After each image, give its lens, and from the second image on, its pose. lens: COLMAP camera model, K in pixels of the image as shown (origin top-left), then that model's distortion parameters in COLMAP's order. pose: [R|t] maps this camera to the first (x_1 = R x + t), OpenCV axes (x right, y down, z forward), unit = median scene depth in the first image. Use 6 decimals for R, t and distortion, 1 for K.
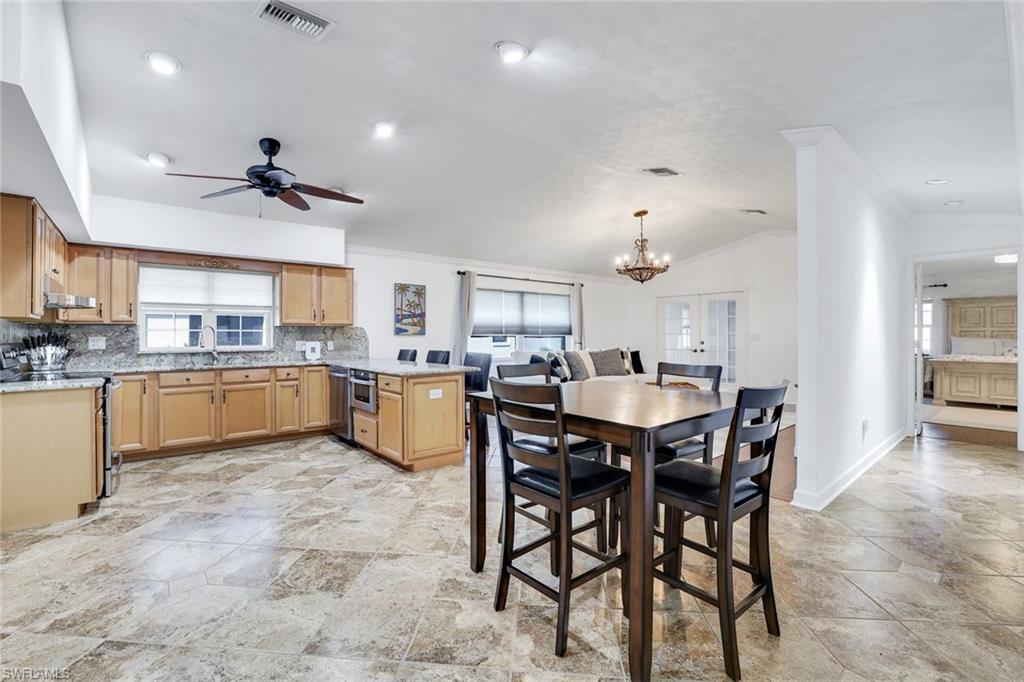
lens RADIAL K [[446.0, 0, 503.9], [0, 446.0, 336.7], [0, 0, 1]] dist [-0.040982, 0.012856]
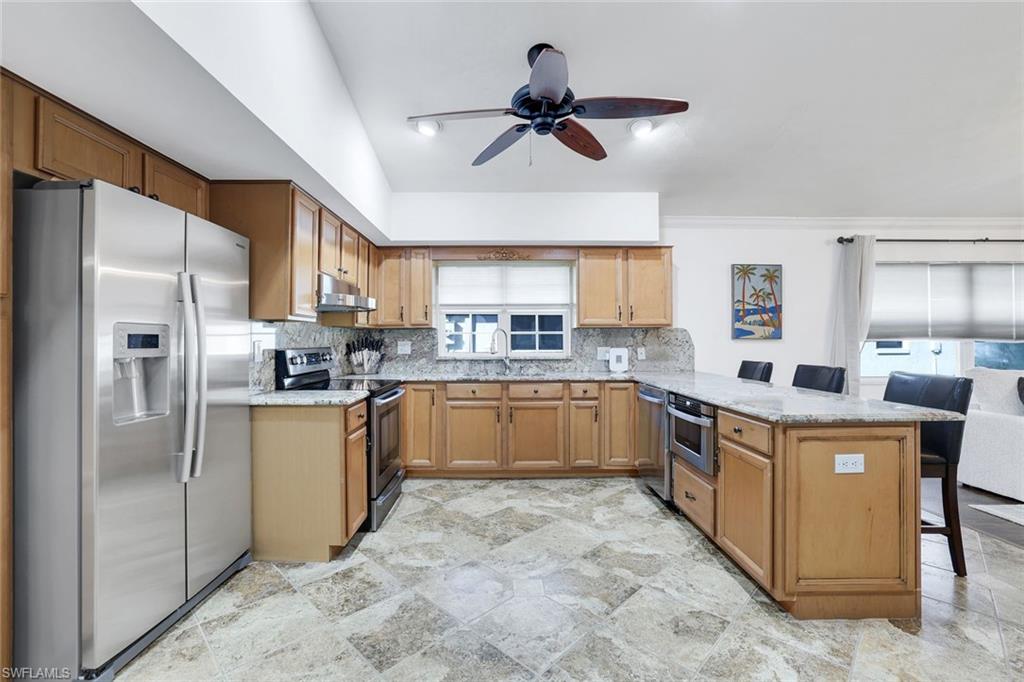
lens RADIAL K [[446.0, 0, 501.8], [0, 446.0, 335.1], [0, 0, 1]] dist [-0.040982, 0.012856]
pose [[0.771232, -0.006056, -0.636526, -0.118019], [-0.002328, 0.999921, -0.012333, -0.001727], [0.636550, 0.010994, 0.771157, 0.336903]]
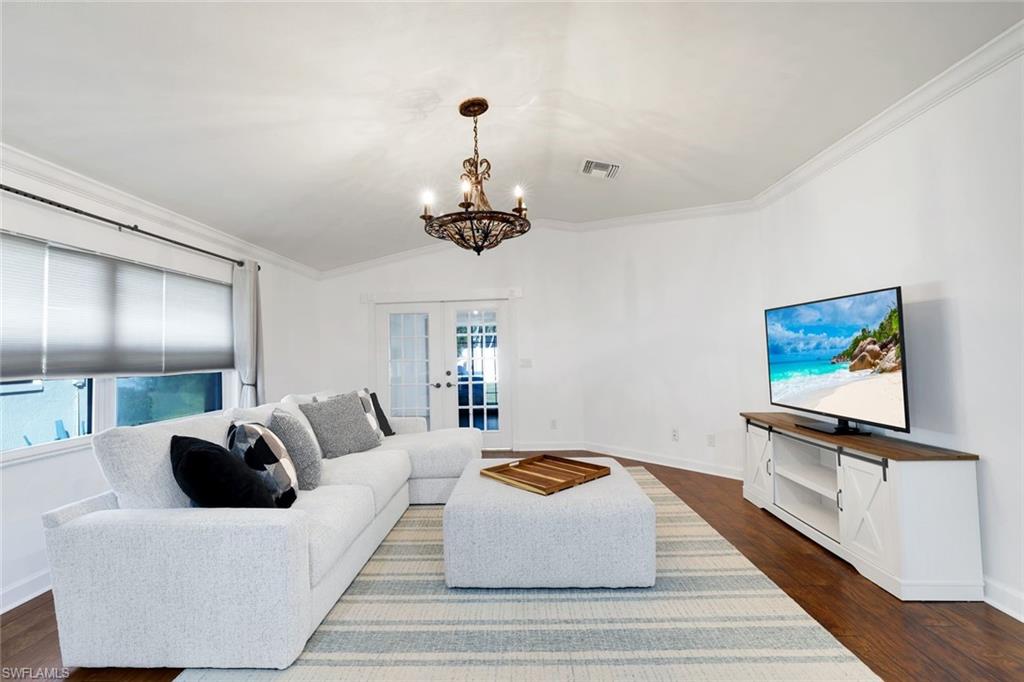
lens RADIAL K [[446.0, 0, 483.9], [0, 446.0, 333.2], [0, 0, 1]] dist [-0.040982, 0.012856]
pose [[0.679256, 0.020356, 0.733619, -0.026541], [0.027087, 0.998239, -0.052779, -0.017812], [-0.733401, 0.055722, 0.677508, 0.892918]]
